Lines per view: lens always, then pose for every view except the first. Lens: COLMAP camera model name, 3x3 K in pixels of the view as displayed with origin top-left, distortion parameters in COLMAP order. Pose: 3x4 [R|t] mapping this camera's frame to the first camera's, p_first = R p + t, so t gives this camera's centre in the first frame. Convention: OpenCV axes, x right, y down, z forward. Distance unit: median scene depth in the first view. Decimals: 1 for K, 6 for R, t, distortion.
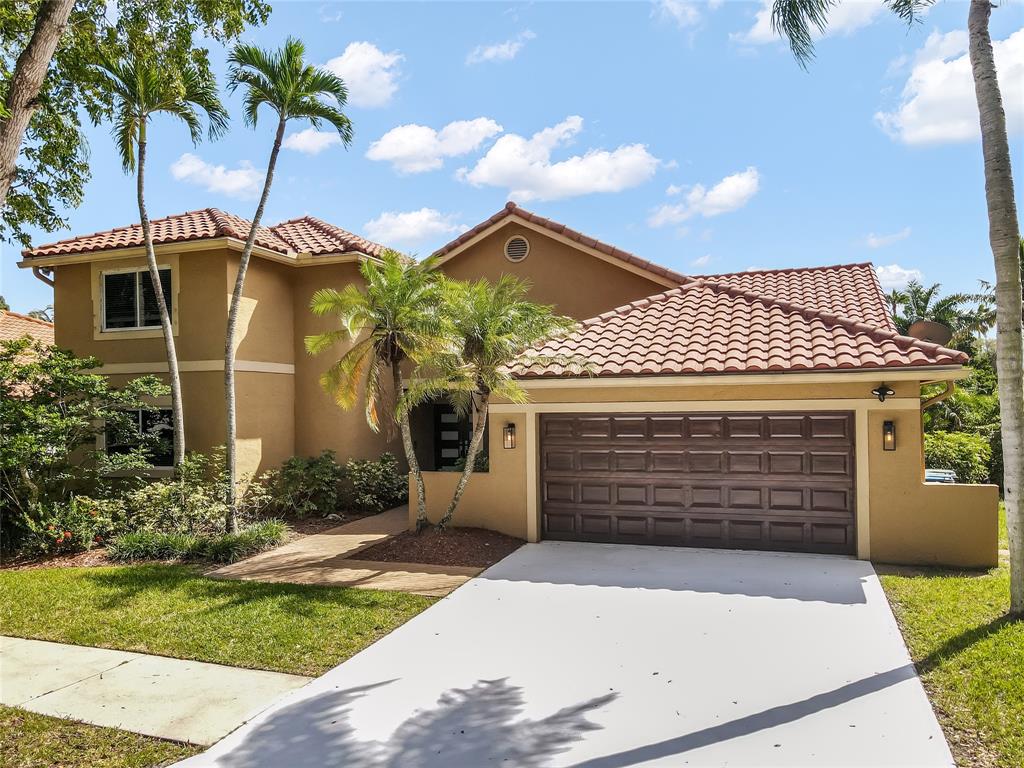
lens RADIAL K [[733.5, 0, 511.7], [0, 733.5, 417.5], [0, 0, 1]] dist [0.001341, -0.000238]
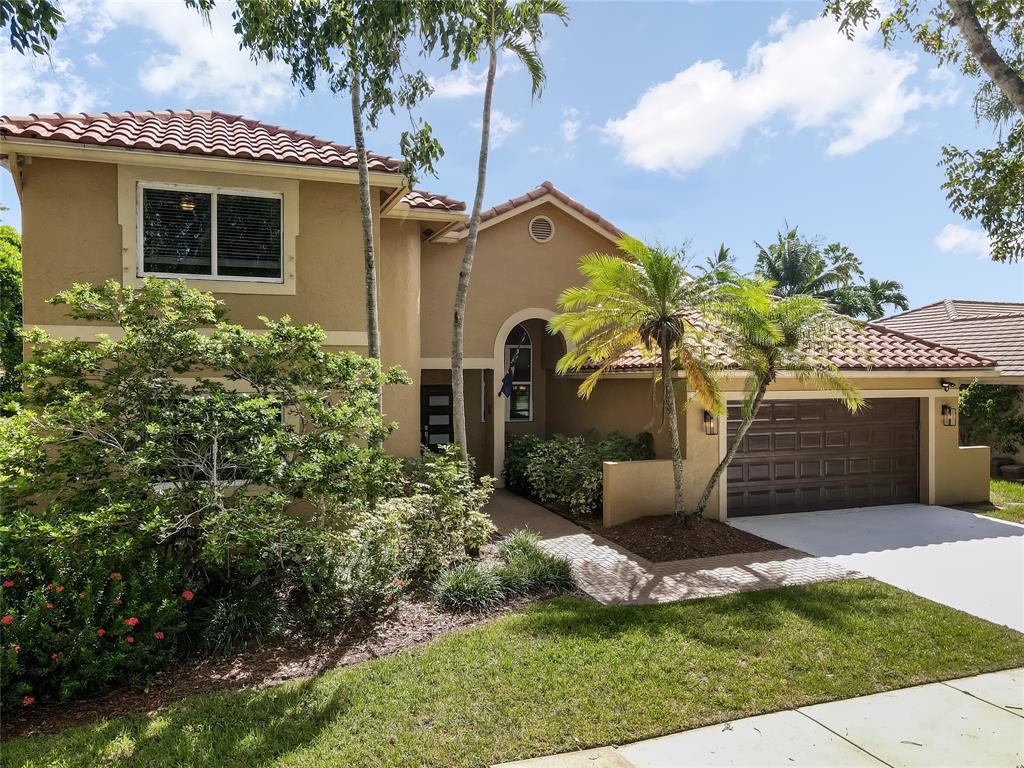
lens RADIAL K [[727.0, 0, 512.0], [0, 727.0, 384.0], [0, 0, 1]] dist [0.001958, 0.000964]
pose [[0.767349, 0.002177, 0.641226, -0.791648], [-0.000185, 0.999995, -0.003173, -0.023799], [-0.641230, 0.002316, 0.767345, 0.341196]]
